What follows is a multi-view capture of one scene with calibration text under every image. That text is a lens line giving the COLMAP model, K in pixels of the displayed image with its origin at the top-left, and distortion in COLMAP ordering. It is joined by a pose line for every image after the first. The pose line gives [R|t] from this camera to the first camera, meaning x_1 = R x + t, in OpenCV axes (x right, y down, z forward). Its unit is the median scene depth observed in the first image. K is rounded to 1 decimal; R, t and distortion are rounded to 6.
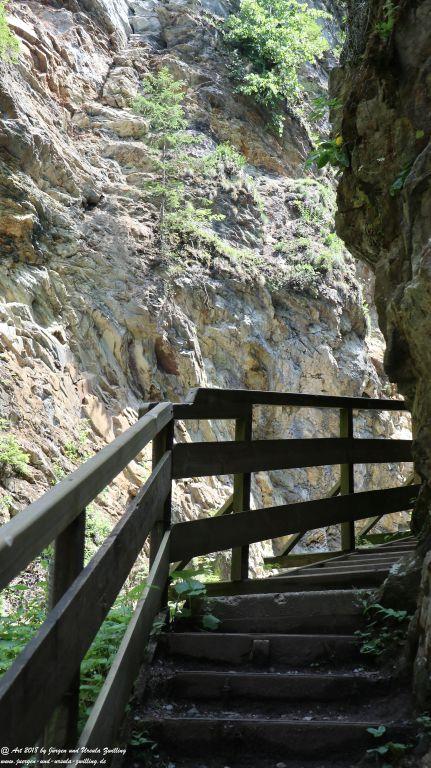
lens RADIAL K [[923.0, 0, 214.9], [0, 923.0, 406.4], [0, 0, 1]] dist [0.056221, 0.000000]
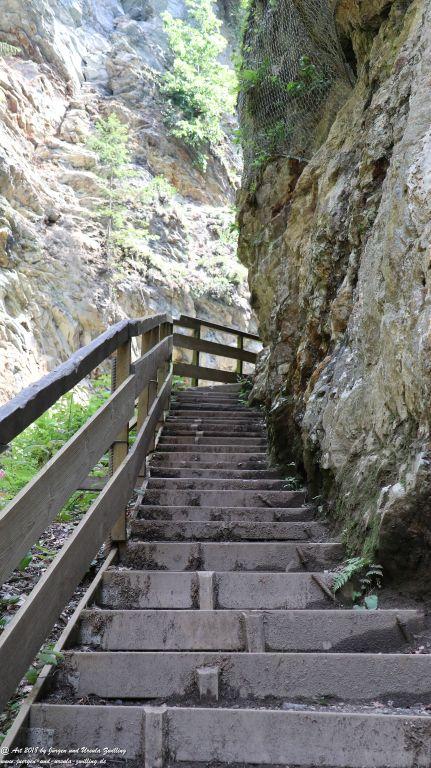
lens RADIAL K [[1268.0, 0, 228.4], [0, 1268.0, 437.0], [0, 0, 1]] dist [0.134506, 0.000000]
pose [[0.994159, 0.030031, 0.103666, -0.064146], [-0.027161, 0.999210, -0.028994, 0.110075], [-0.104455, 0.026009, 0.994189, -0.694870]]
